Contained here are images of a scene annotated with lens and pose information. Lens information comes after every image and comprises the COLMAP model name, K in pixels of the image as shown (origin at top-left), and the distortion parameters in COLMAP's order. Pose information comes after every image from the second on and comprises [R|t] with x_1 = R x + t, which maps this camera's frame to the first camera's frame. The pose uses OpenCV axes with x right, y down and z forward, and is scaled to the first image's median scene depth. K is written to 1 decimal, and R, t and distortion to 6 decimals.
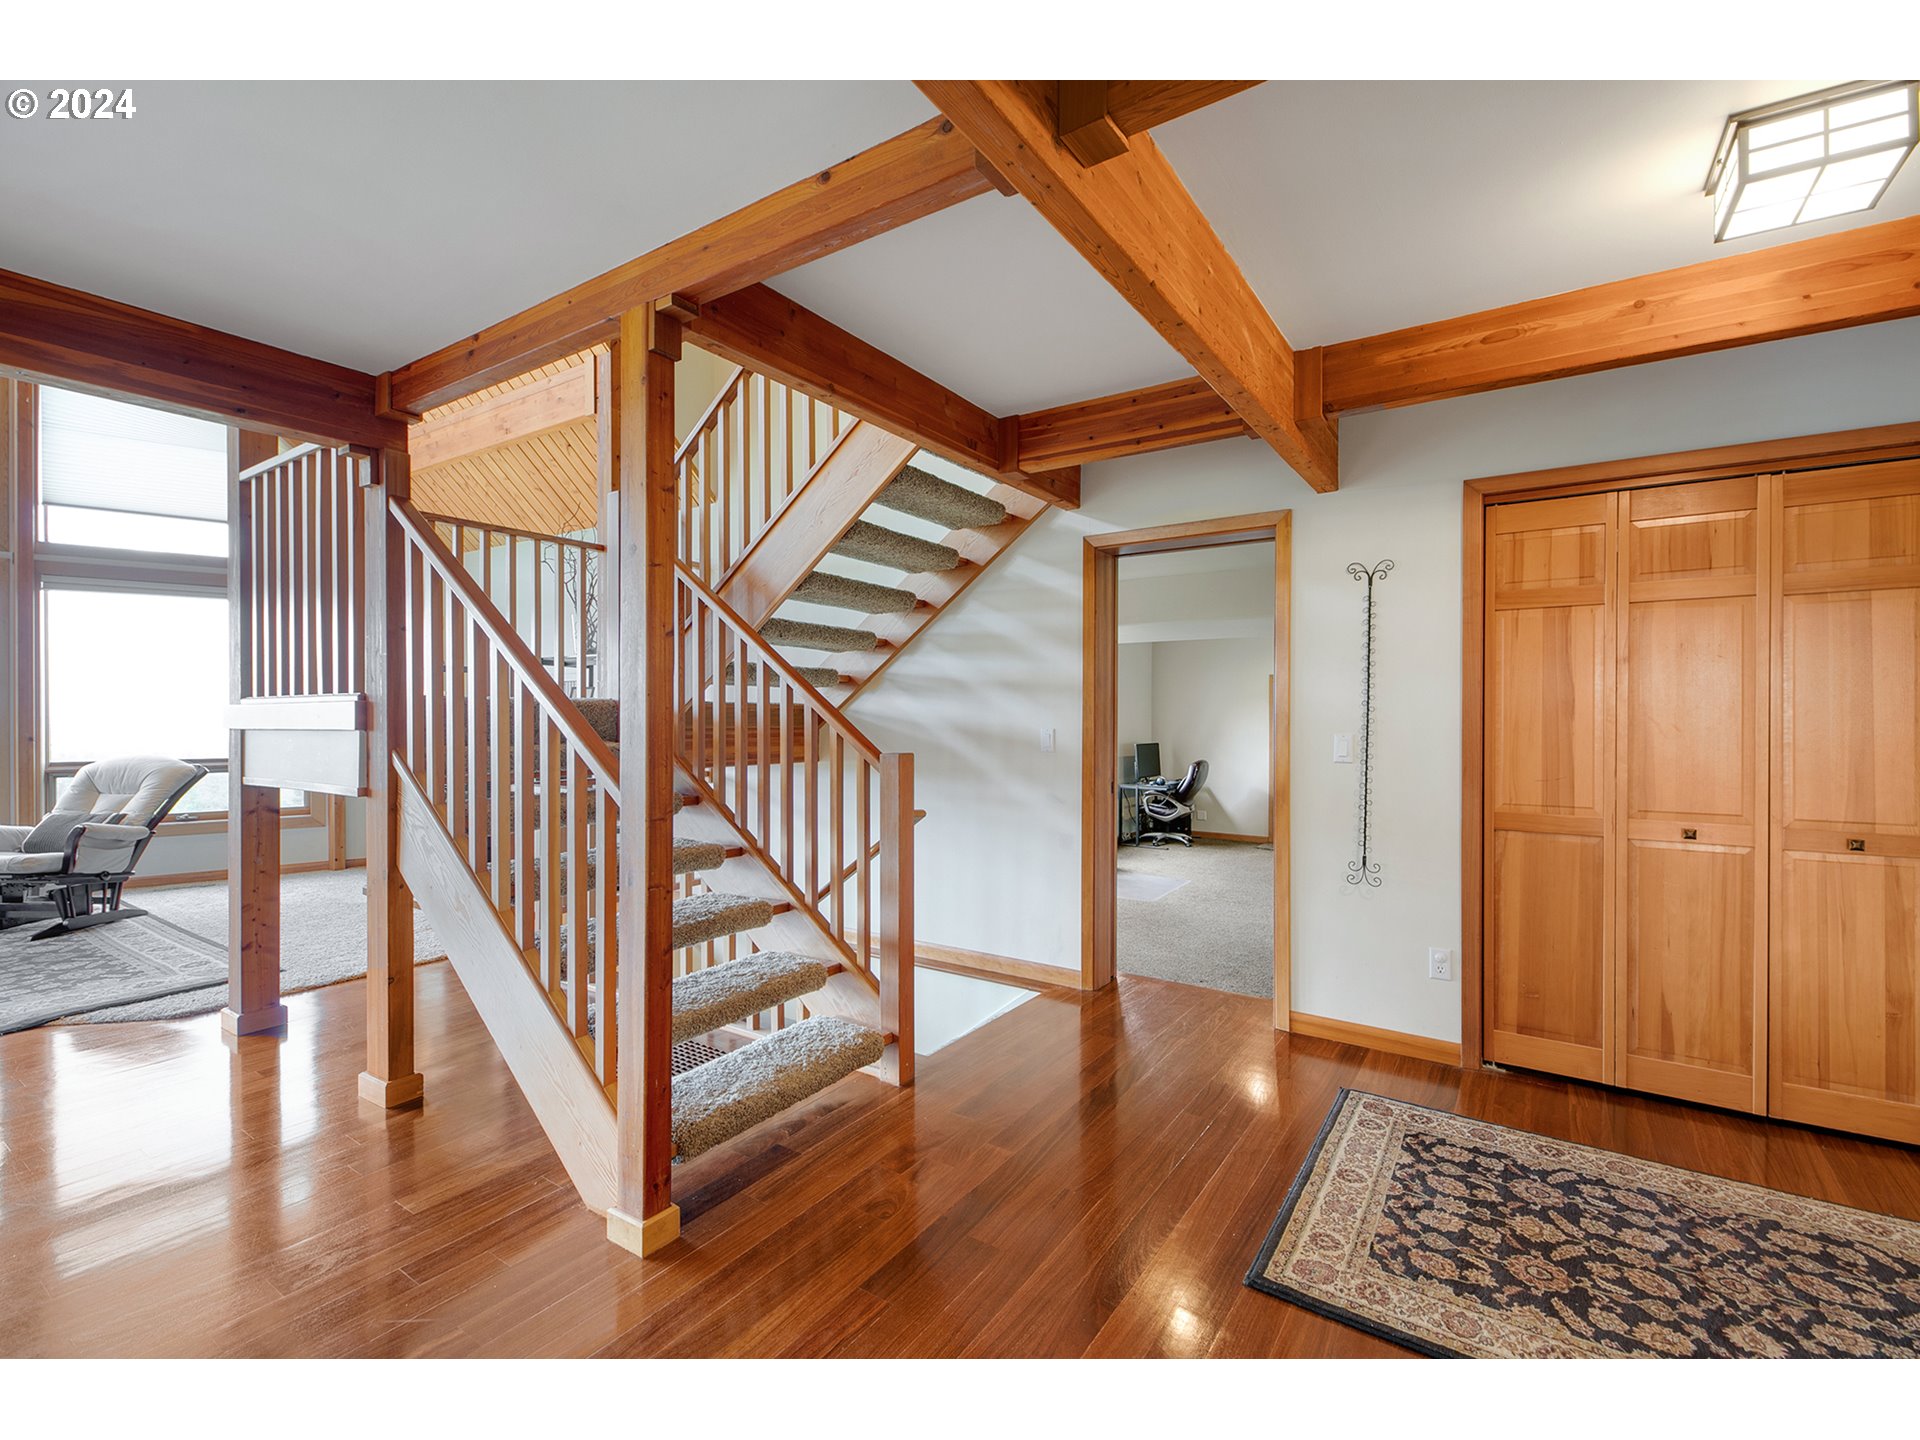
lens RADIAL K [[849.5, 0, 964.5], [0, 849.5, 720.5], [0, 0, 1]] dist [0.019113, -0.012012]
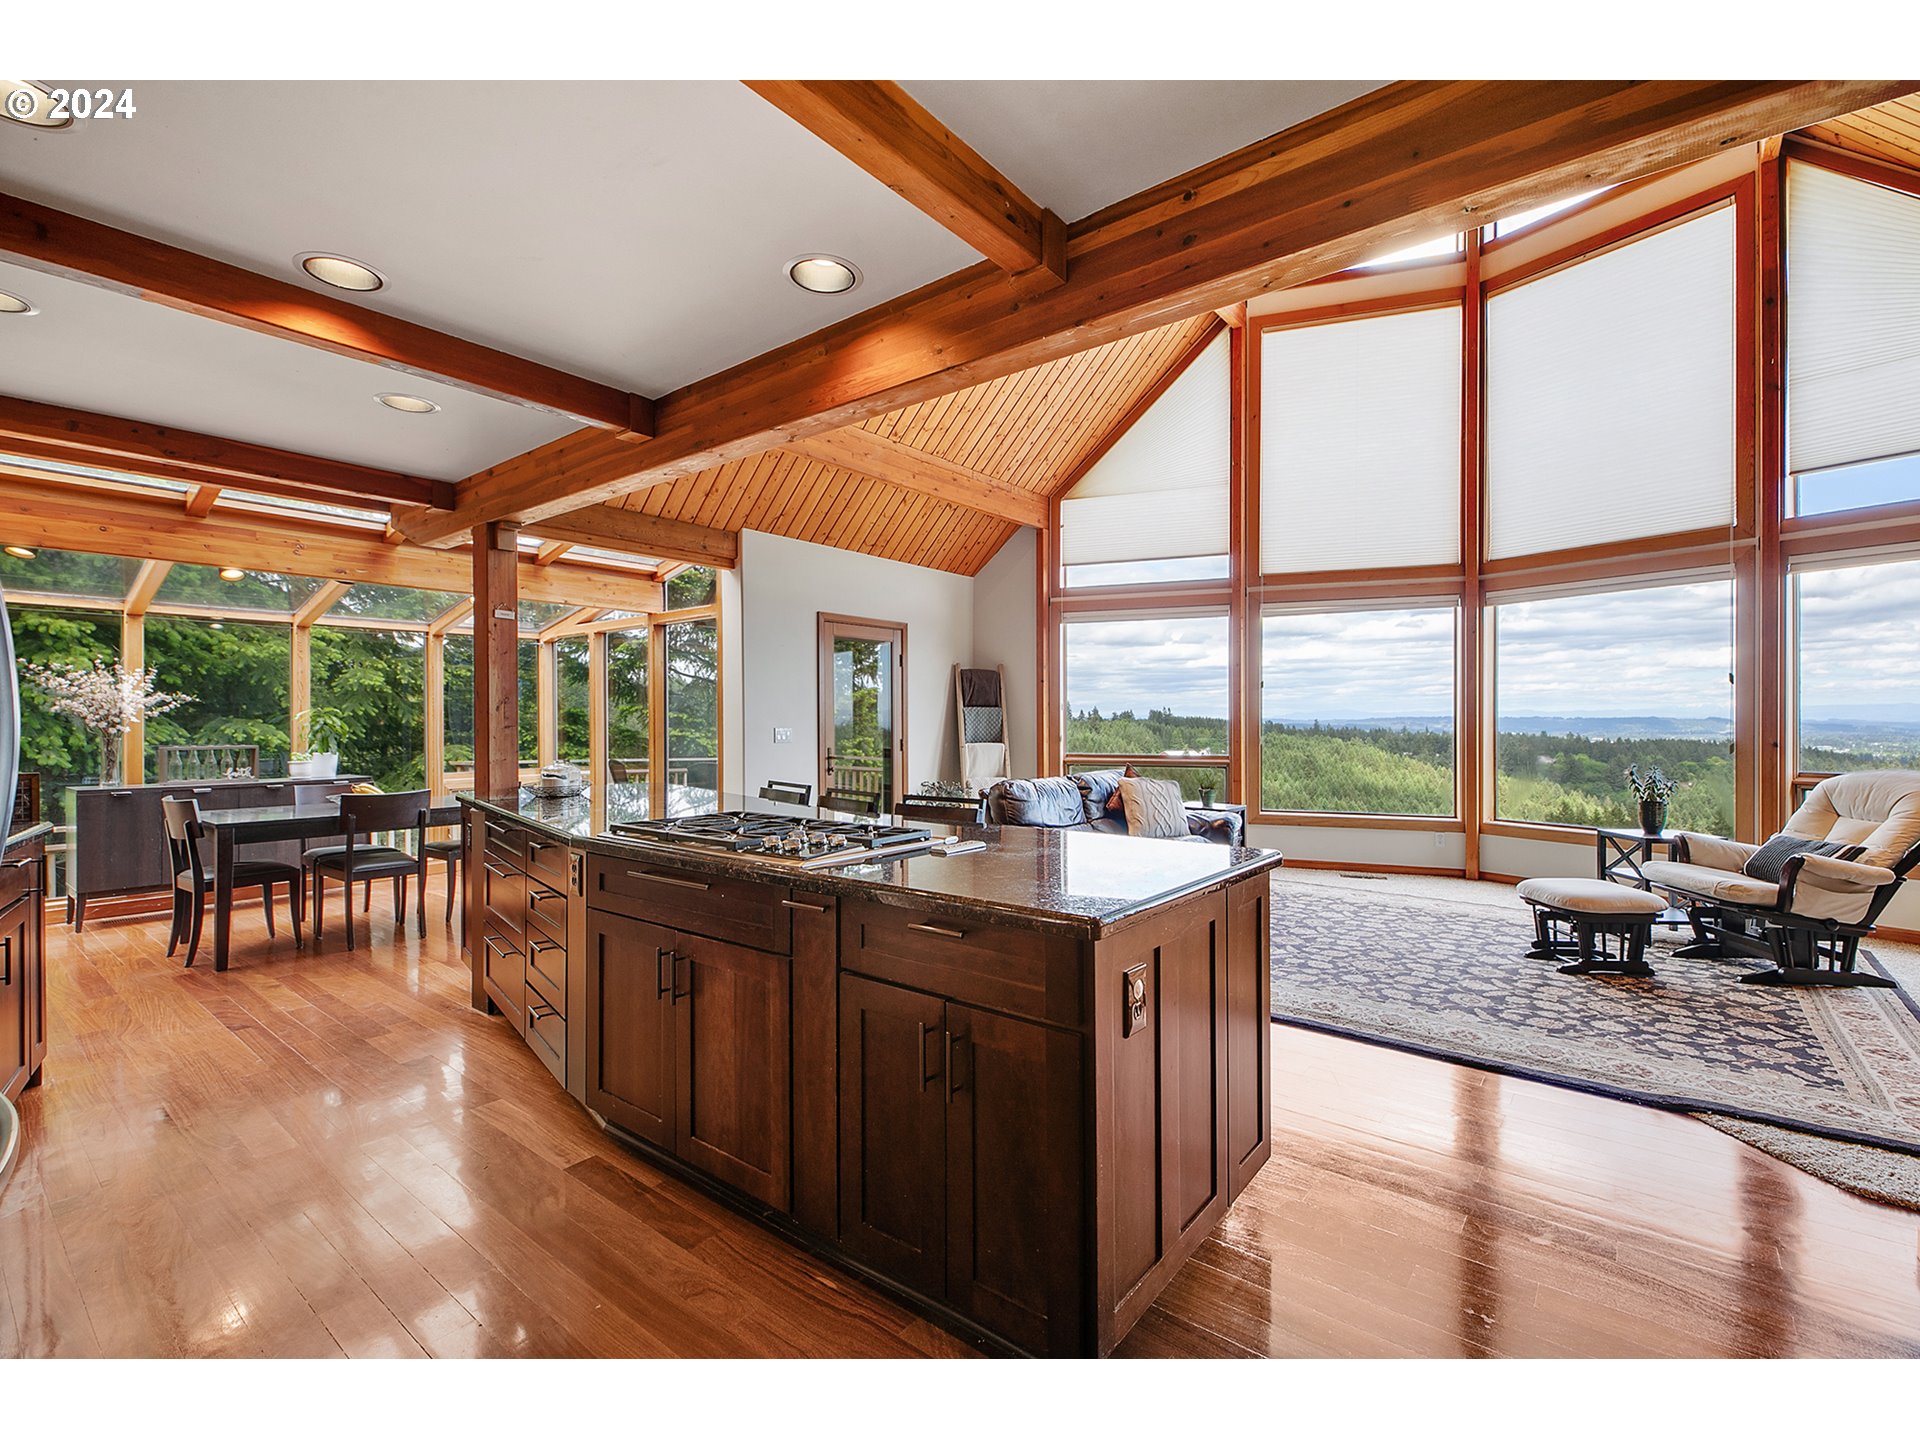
lens RADIAL K [[849.5, 0, 964.5], [0, 849.5, 720.5], [0, 0, 1]] dist [0.019113, -0.012012]
pose [[-0.080559, 0.004557, -0.996739, -0.170213], [-0.008607, 0.999949, 0.005267, -0.000476], [0.996713, 0.009003, -0.080516, 0.277126]]
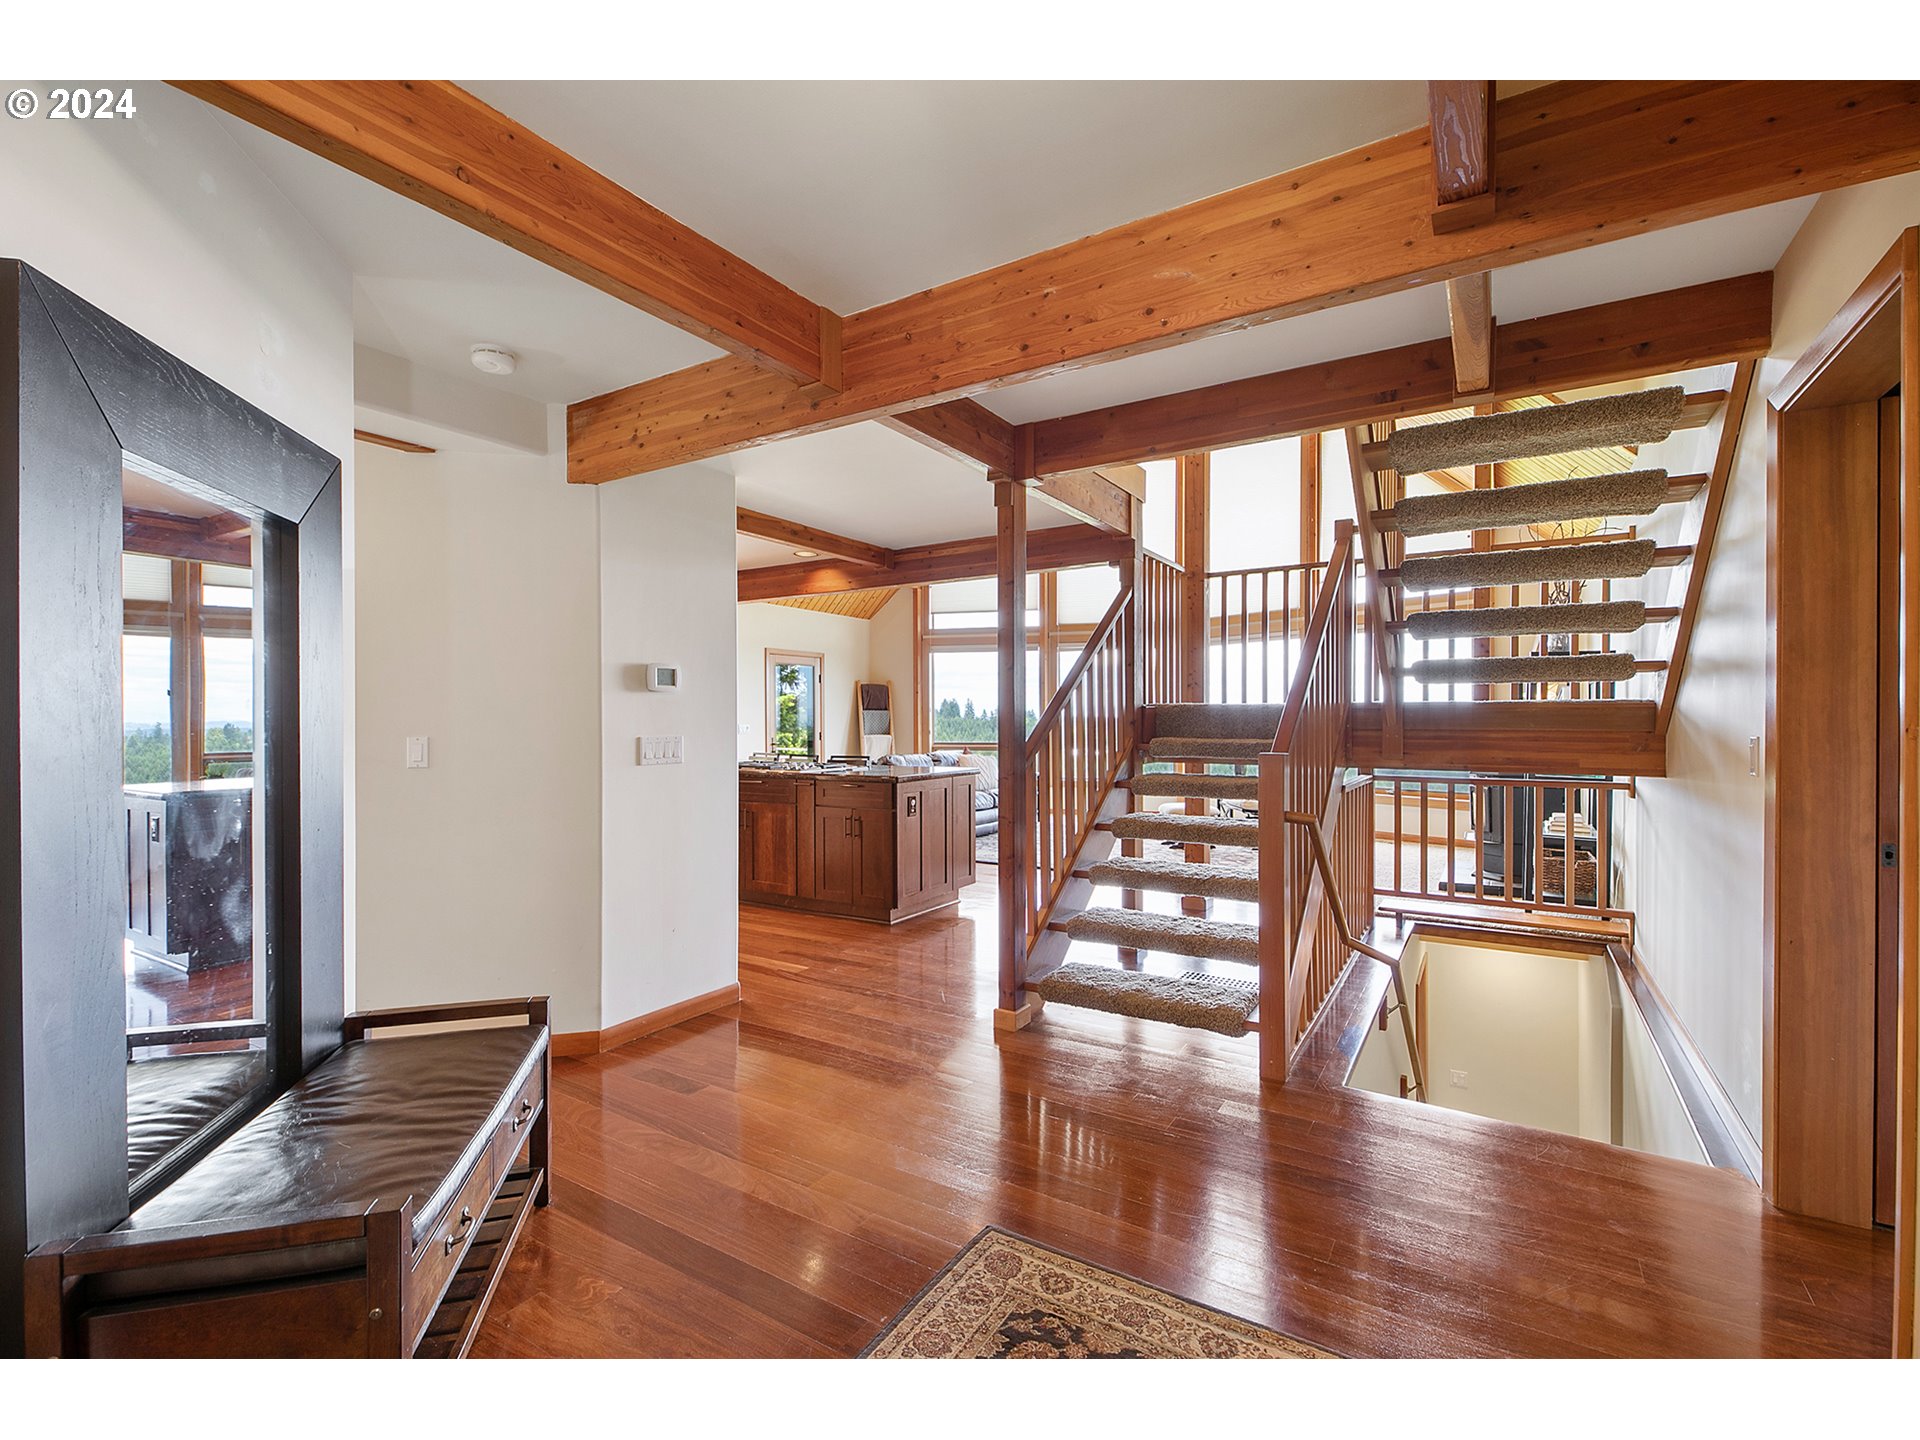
lens RADIAL K [[849.5, 0, 964.5], [0, 849.5, 720.5], [0, 0, 1]] dist [0.019113, -0.012012]
pose [[0.031621, 0.005079, -0.999487, 0.537259], [-0.006987, 0.999964, 0.004860, -0.002812], [0.999476, 0.006830, 0.031655, 0.346345]]
